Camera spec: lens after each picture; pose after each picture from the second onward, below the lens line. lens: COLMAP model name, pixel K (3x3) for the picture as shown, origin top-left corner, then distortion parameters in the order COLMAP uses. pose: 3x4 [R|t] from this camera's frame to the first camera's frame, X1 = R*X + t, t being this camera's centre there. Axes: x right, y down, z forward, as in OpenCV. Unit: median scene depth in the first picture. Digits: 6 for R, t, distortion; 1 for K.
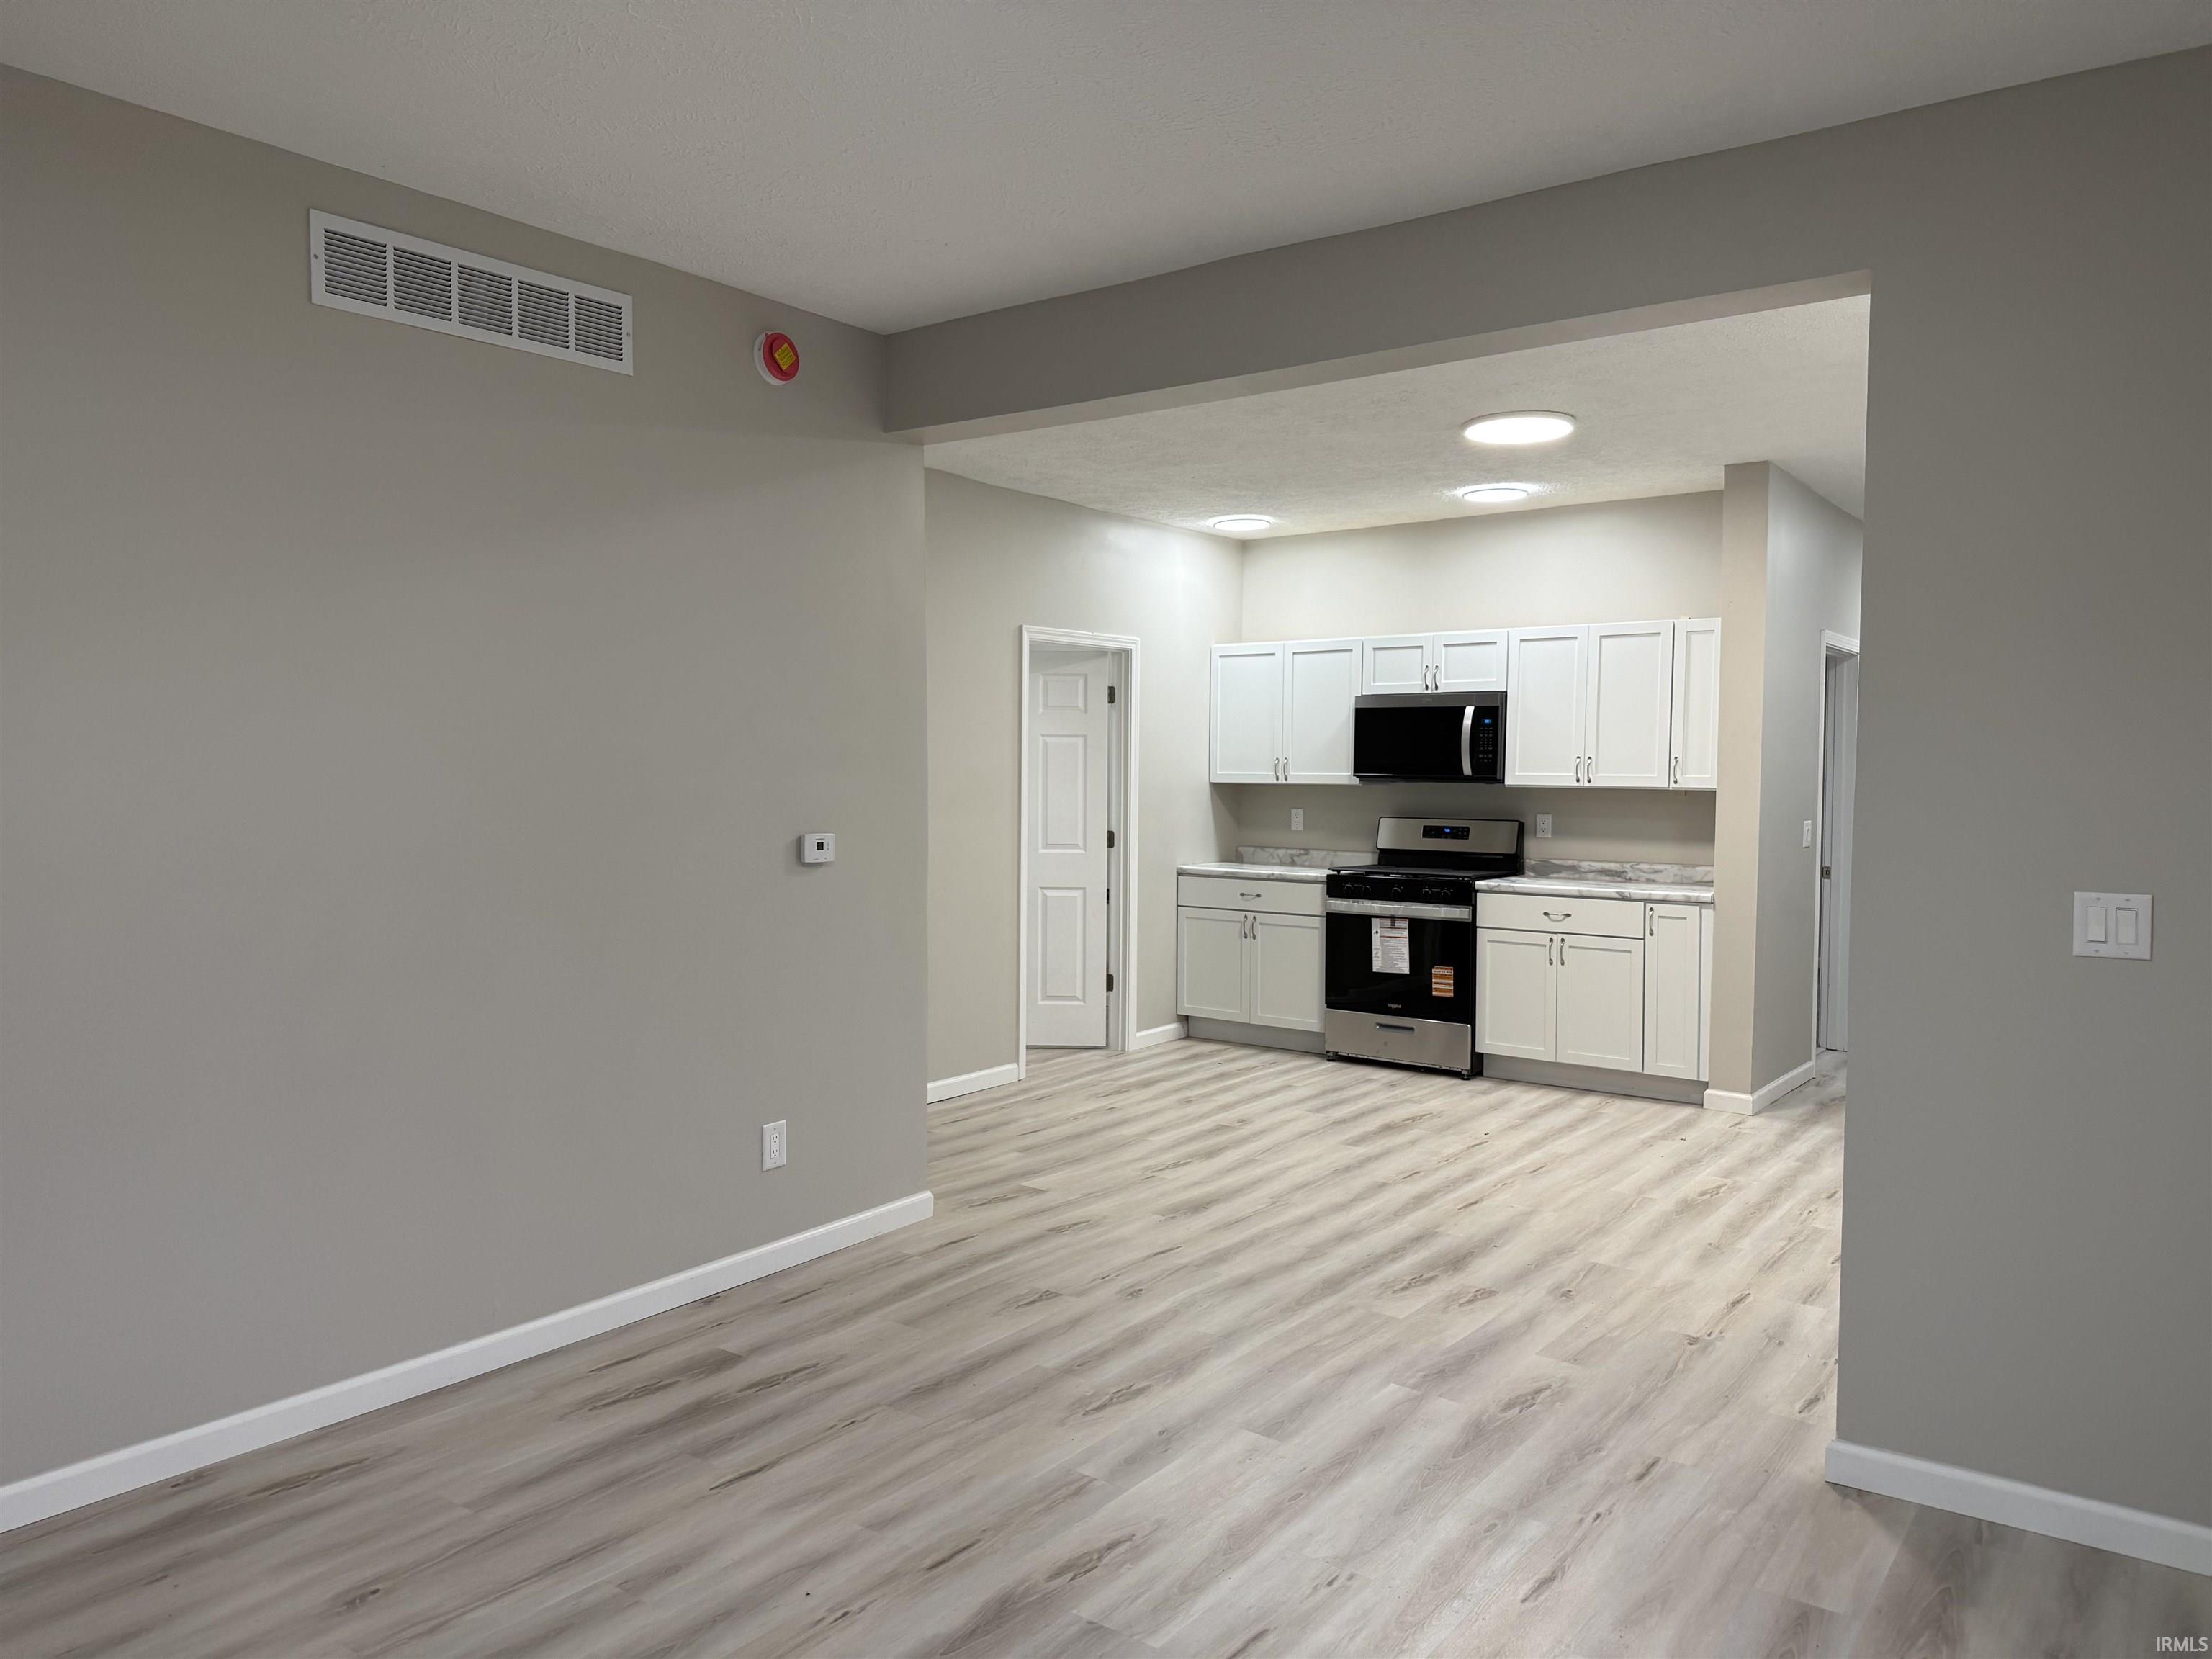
lens RADIAL K [[1527.1, 0, 1106.0], [0, 1527.1, 829.5], [0, 0, 1]] dist [0.000013, -0.000286]
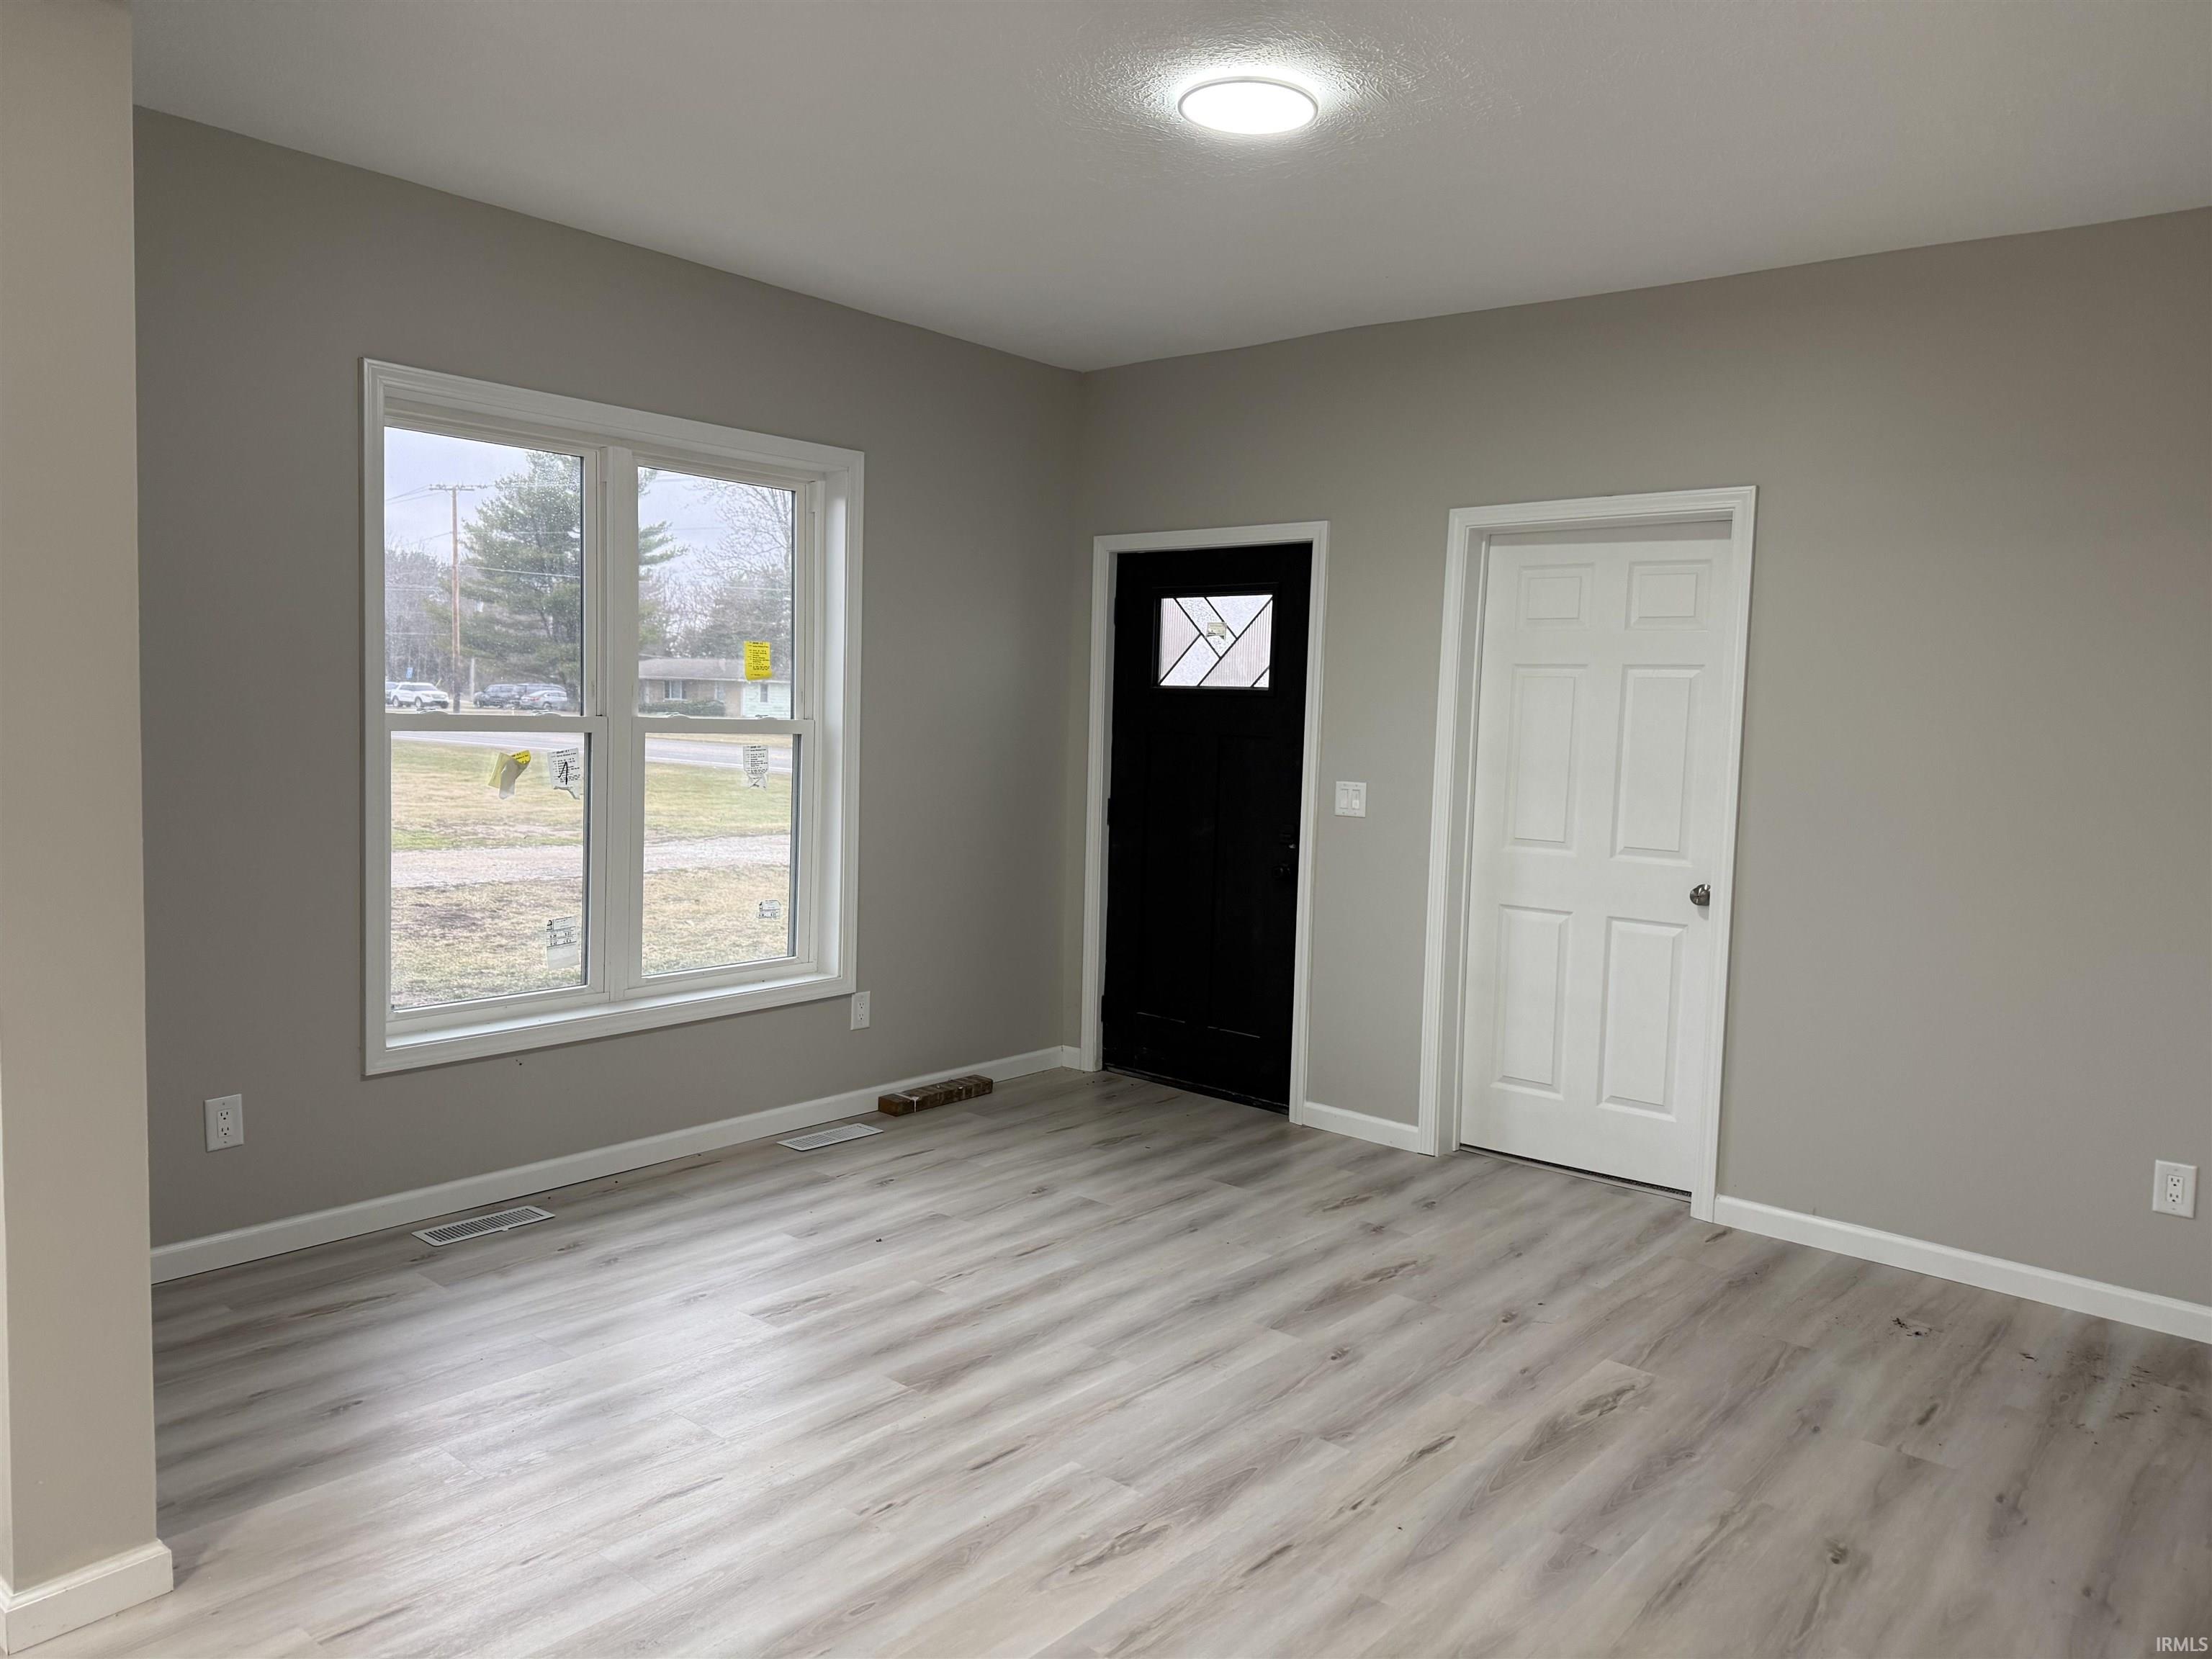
lens RADIAL K [[1527.1, 0, 1106.0], [0, 1527.1, 829.5], [0, 0, 1]] dist [0.000013, -0.000286]
pose [[-0.996710, -0.046852, 0.066131, -0.042087], [-0.038378, 0.991533, 0.124057, -0.081387], [-0.071384, 0.121111, -0.990069, 1.897454]]
